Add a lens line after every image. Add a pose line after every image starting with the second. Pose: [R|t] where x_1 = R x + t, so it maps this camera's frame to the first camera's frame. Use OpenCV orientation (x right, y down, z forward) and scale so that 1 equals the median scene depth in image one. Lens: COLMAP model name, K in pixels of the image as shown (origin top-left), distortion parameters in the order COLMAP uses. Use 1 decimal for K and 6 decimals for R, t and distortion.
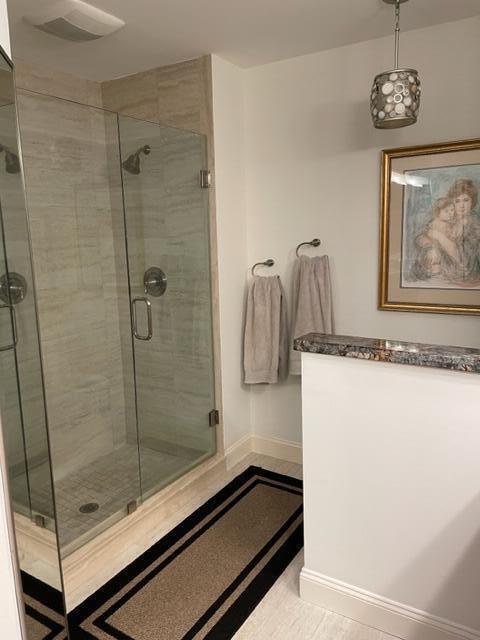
lens RADIAL K [[484.6, 0, 237.6], [0, 484.6, 316.1], [0, 0, 1]] dist [0.067700, -0.074510]
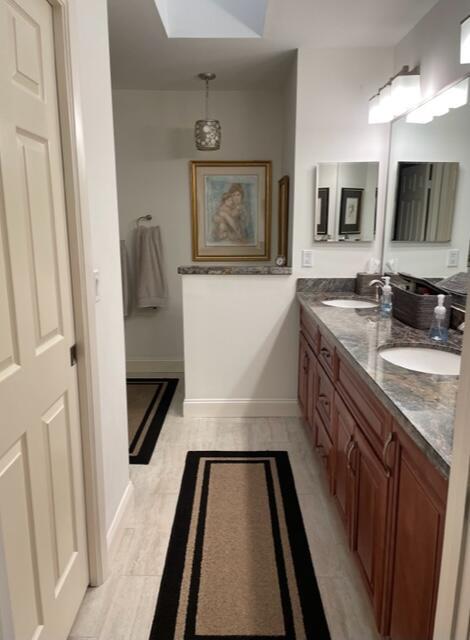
lens RADIAL K [[484.6, 0, 235.2], [0, 484.6, 322.4], [0, 0, 1]] dist [0.067700, -0.074510]
pose [[0.844434, -0.085595, 0.528776, -0.574624], [0.067842, 0.996291, 0.052933, 0.143785], [-0.531346, -0.008825, 0.847109, -0.543593]]
